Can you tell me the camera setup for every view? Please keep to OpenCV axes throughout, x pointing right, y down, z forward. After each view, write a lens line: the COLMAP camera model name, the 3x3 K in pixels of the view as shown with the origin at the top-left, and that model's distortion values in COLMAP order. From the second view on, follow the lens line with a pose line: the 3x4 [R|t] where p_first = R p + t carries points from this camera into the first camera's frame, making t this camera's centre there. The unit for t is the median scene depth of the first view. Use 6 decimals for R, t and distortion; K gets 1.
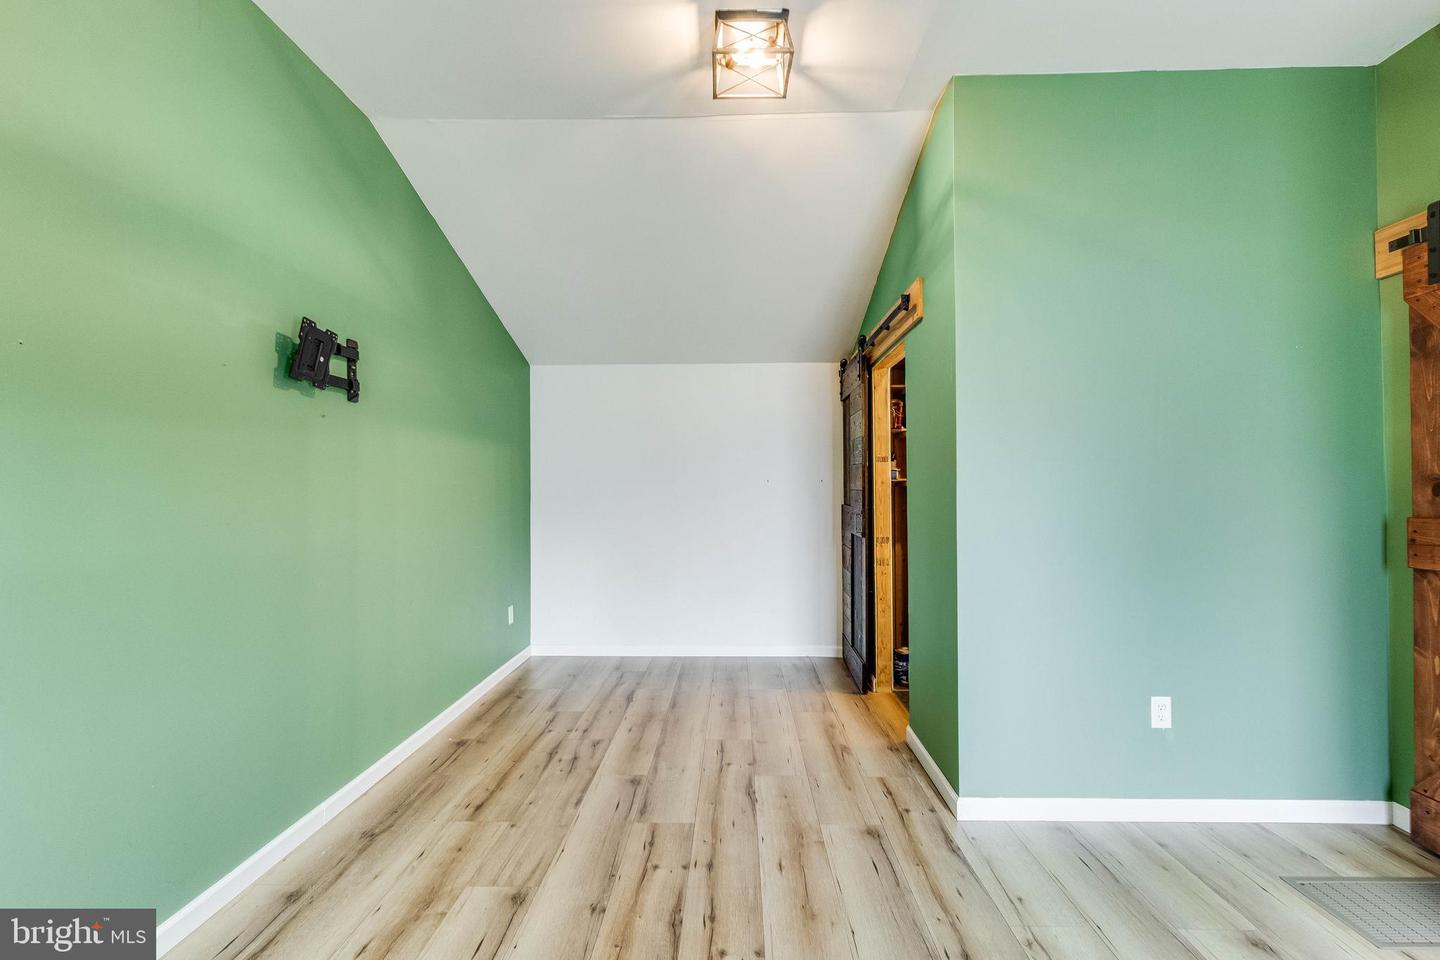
lens RADIAL K [[682.3, 0, 715.3], [0, 682.3, 485.5], [0, 0, 1]] dist [0.000228, 0.000036]
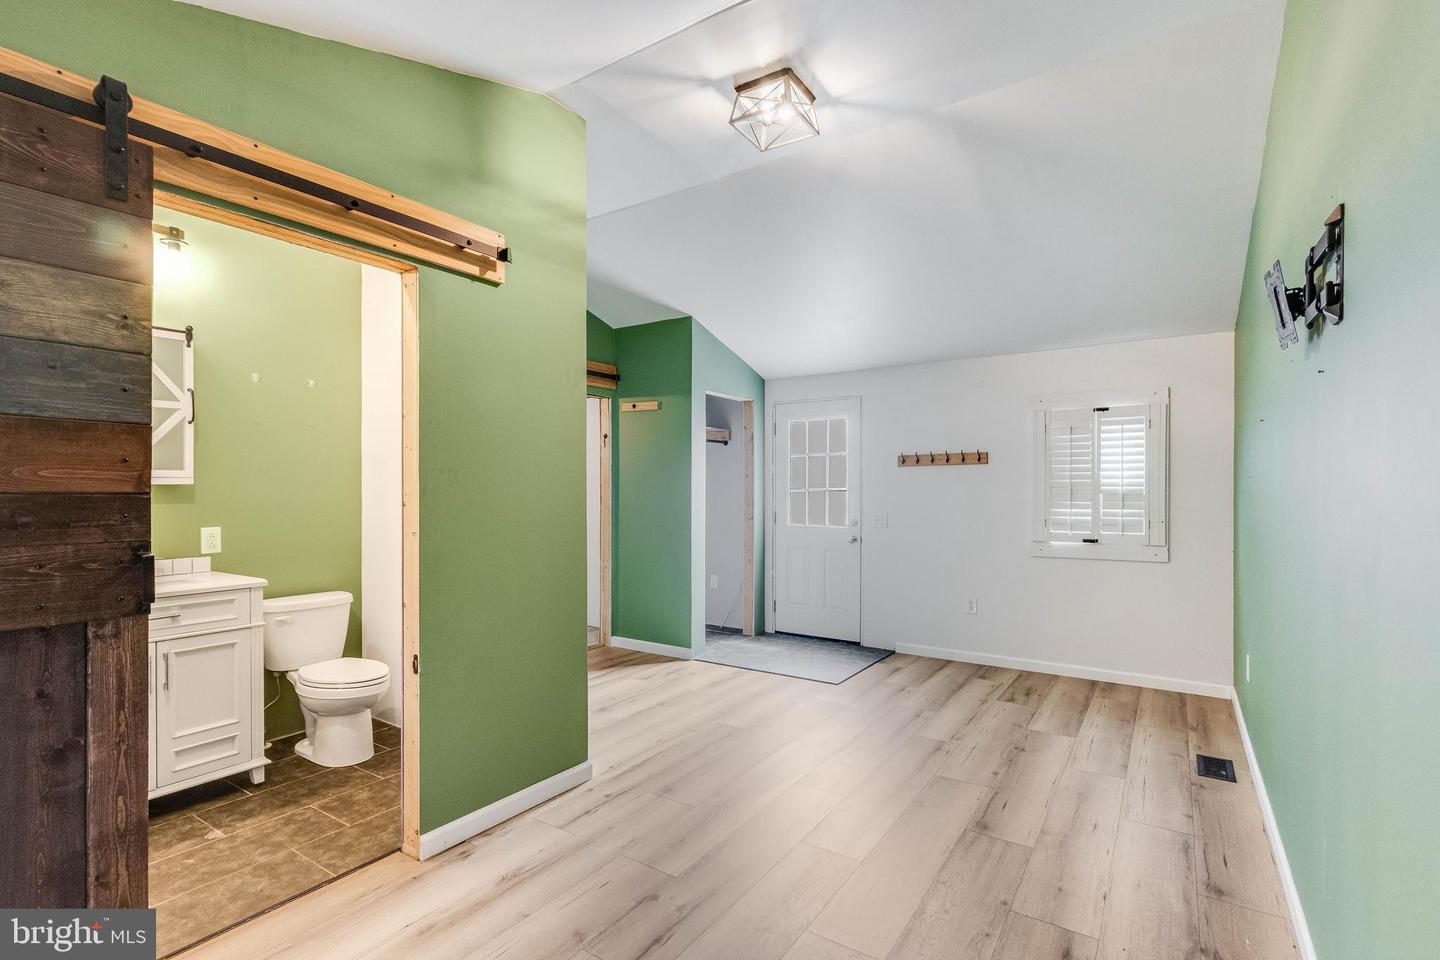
lens RADIAL K [[682.3, 0, 715.3], [0, 682.3, 485.5], [0, 0, 1]] dist [0.000228, 0.000036]
pose [[-0.848796, 0.004815, 0.528698, -0.435391], [-0.000517, 0.999950, -0.009937, 0.007176], [-0.528720, -0.008708, -0.848752, 1.876310]]
